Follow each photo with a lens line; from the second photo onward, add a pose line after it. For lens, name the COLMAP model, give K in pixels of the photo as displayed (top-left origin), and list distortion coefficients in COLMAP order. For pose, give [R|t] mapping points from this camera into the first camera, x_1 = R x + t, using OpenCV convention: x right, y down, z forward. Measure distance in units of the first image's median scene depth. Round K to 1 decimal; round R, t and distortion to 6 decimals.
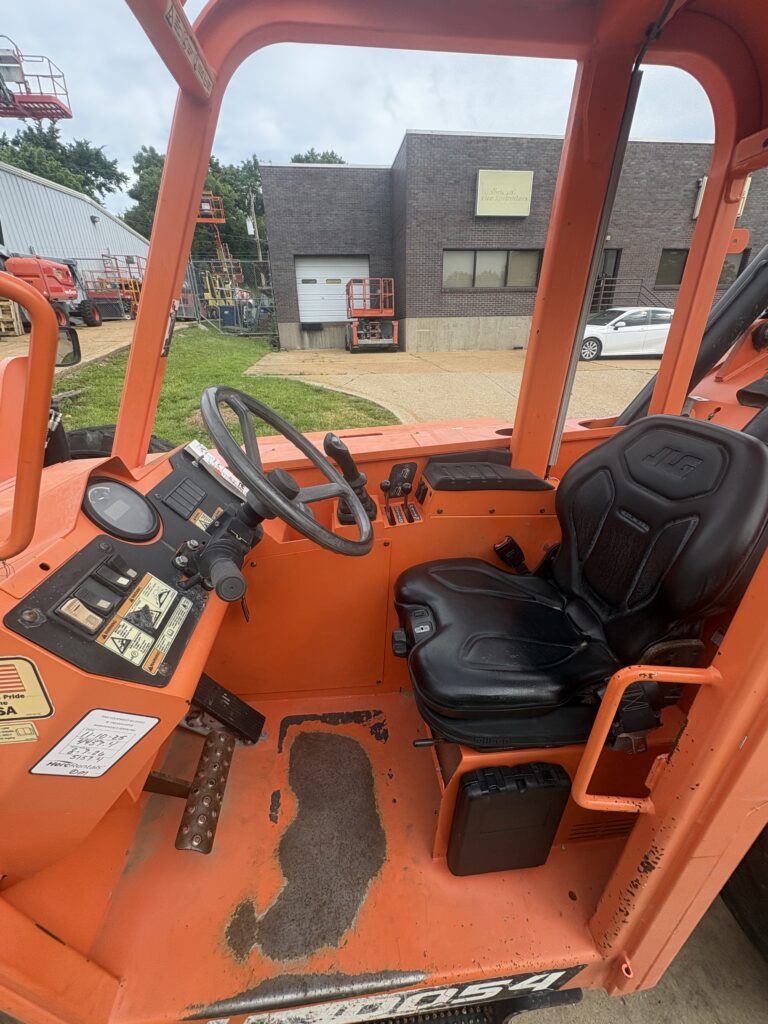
lens RADIAL K [[406.9, 0, 384.0], [0, 406.9, 512.0], [0, 0, 1]] dist [0.001064, -0.000047]
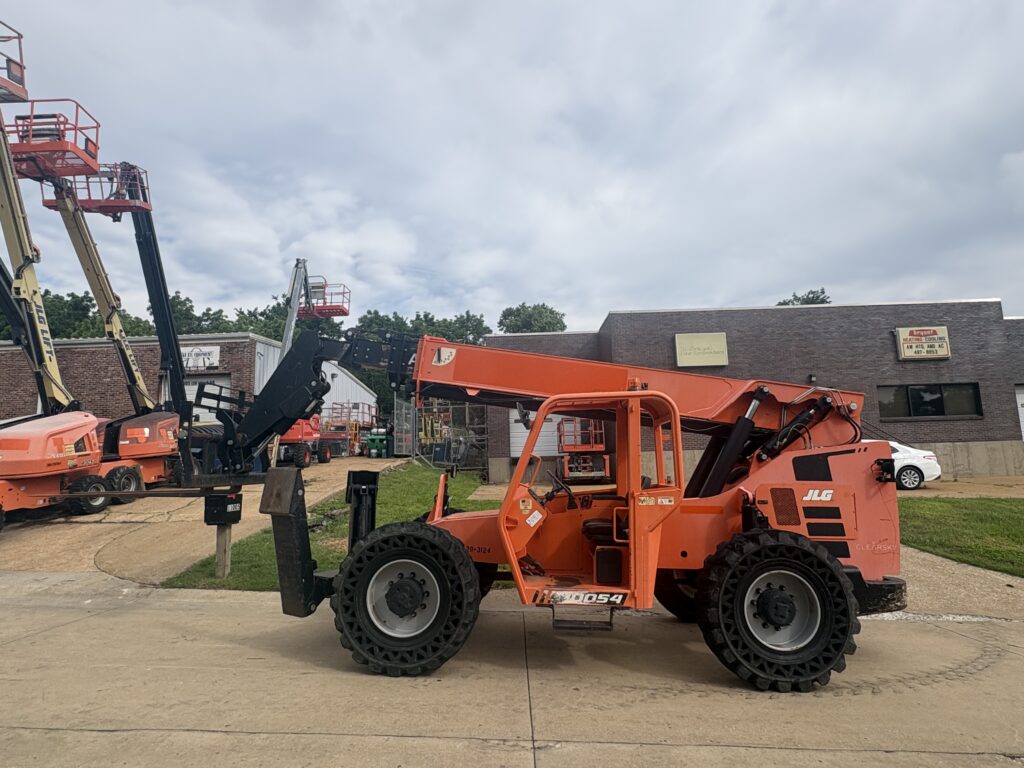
lens RADIAL K [[557.8, 0, 512.0], [0, 557.8, 384.0], [0, 0, 1]] dist [-0.002158, -0.000598]
pose [[0.987819, -0.030779, -0.152536, 0.012391], [-0.055884, 0.844680, -0.532346, 0.123741], [0.145229, 0.534386, 0.832670, -0.263847]]
